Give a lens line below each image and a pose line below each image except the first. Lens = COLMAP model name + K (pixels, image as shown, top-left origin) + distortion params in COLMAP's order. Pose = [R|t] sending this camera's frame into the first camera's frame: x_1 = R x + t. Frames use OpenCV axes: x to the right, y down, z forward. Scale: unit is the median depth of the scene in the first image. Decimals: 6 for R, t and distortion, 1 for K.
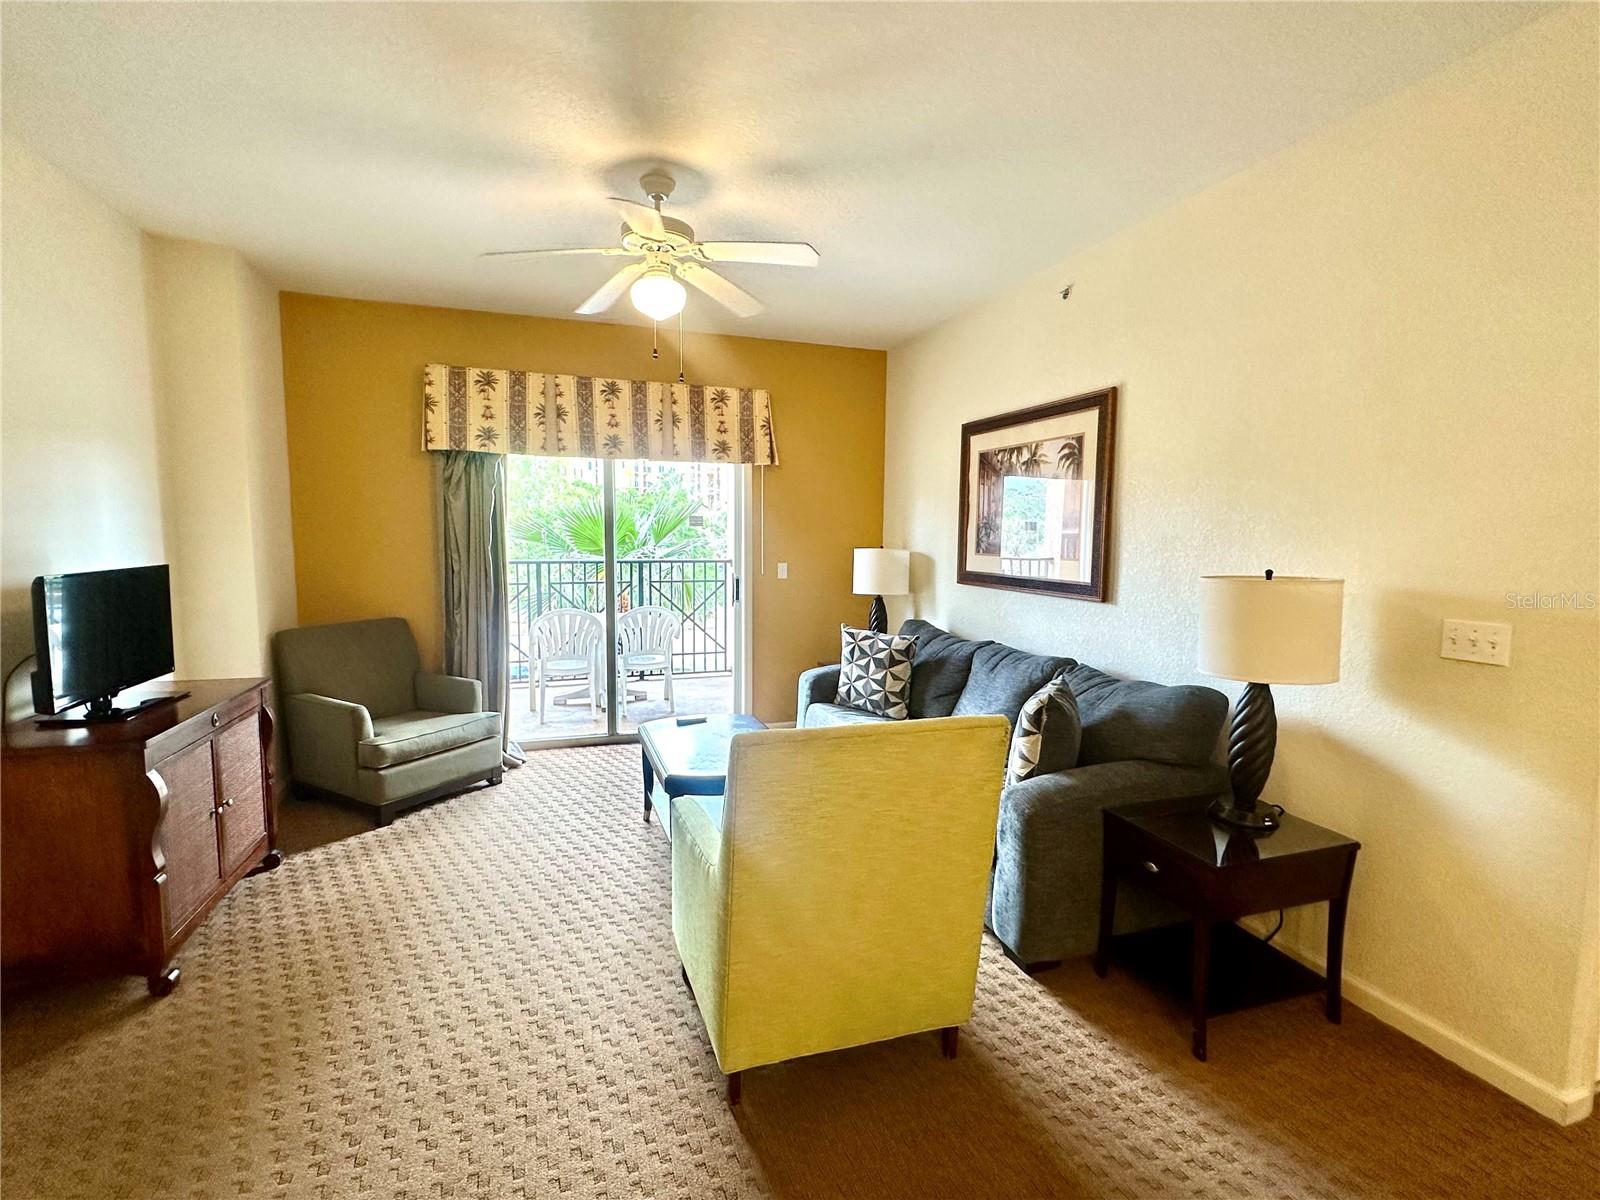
lens RADIAL K [[754.9, 0, 797.4], [0, 754.9, 595.5], [0, 0, 1]] dist [-0.001565, 0.000310]
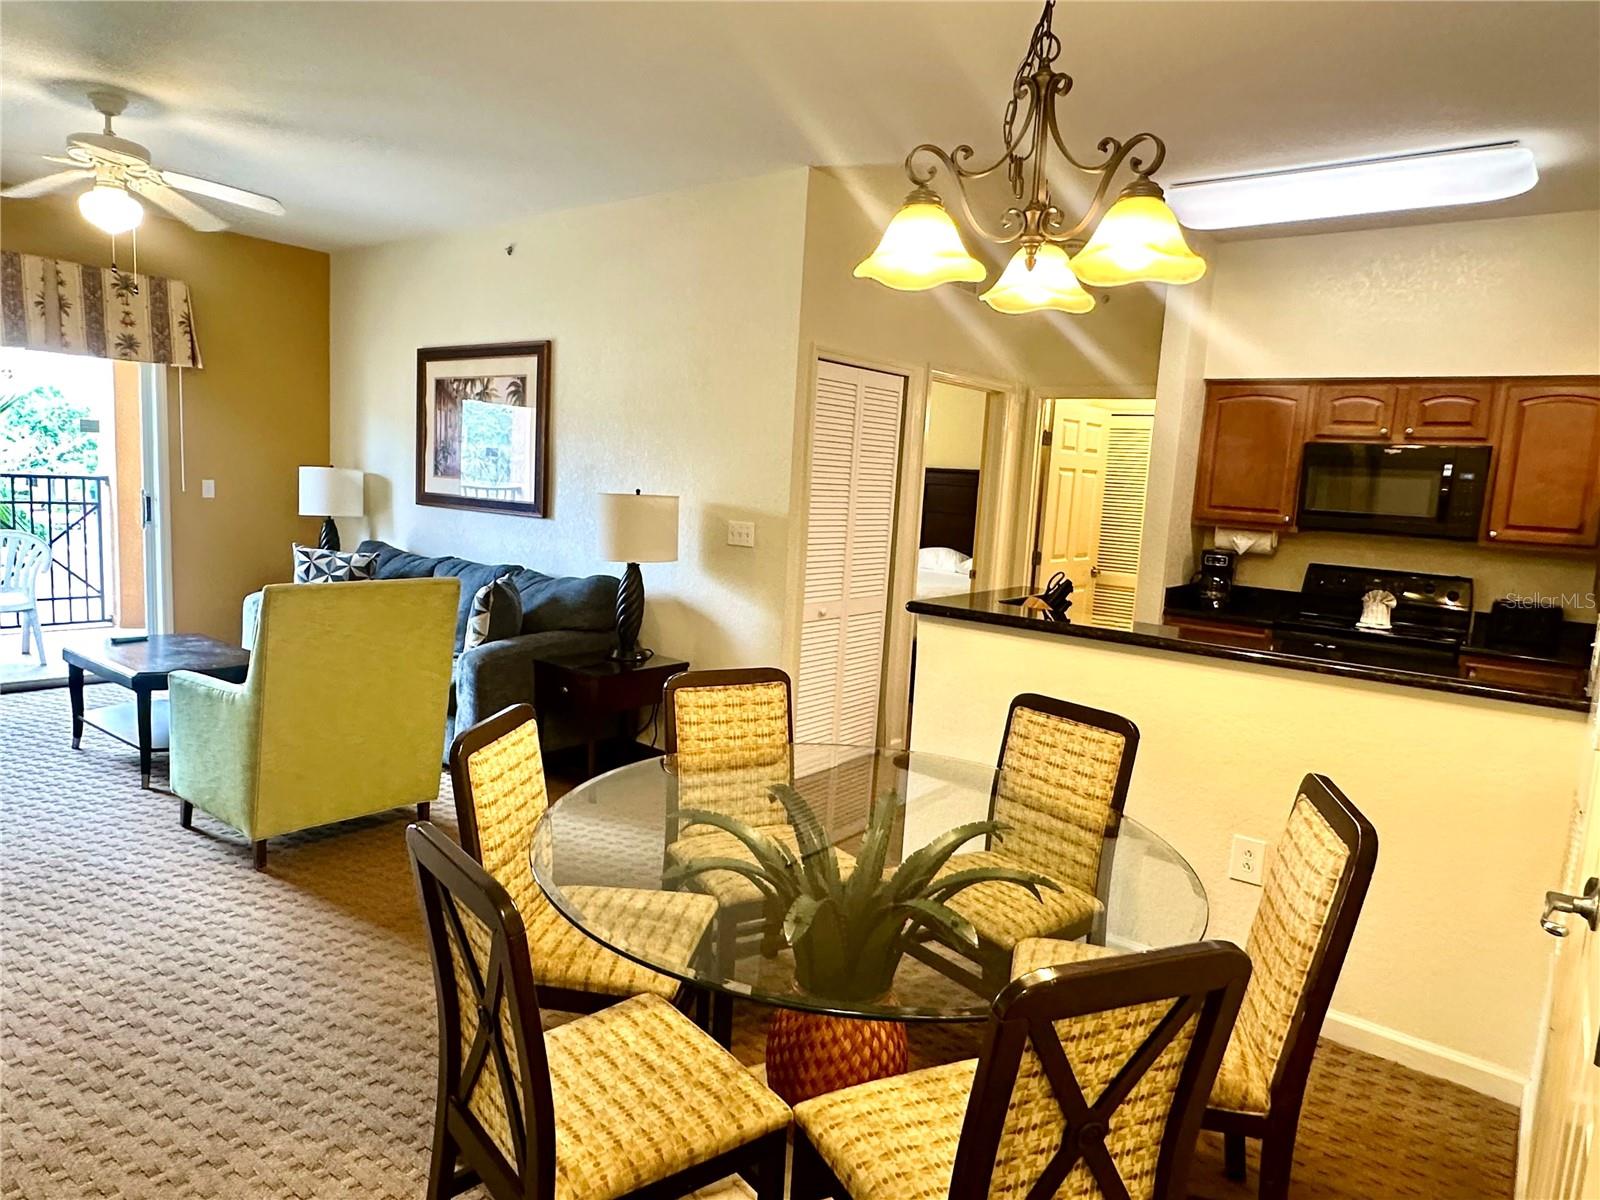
lens RADIAL K [[993.7, 0, 792.7], [0, 993.7, 602.6], [0, 0, 1]] dist [-0.005967, 0.005129]
pose [[0.836688, -0.032669, 0.546704, -0.113295], [0.000363, 0.998252, 0.059097, 0.041714], [-0.547679, -0.049247, 0.835238, -0.461337]]
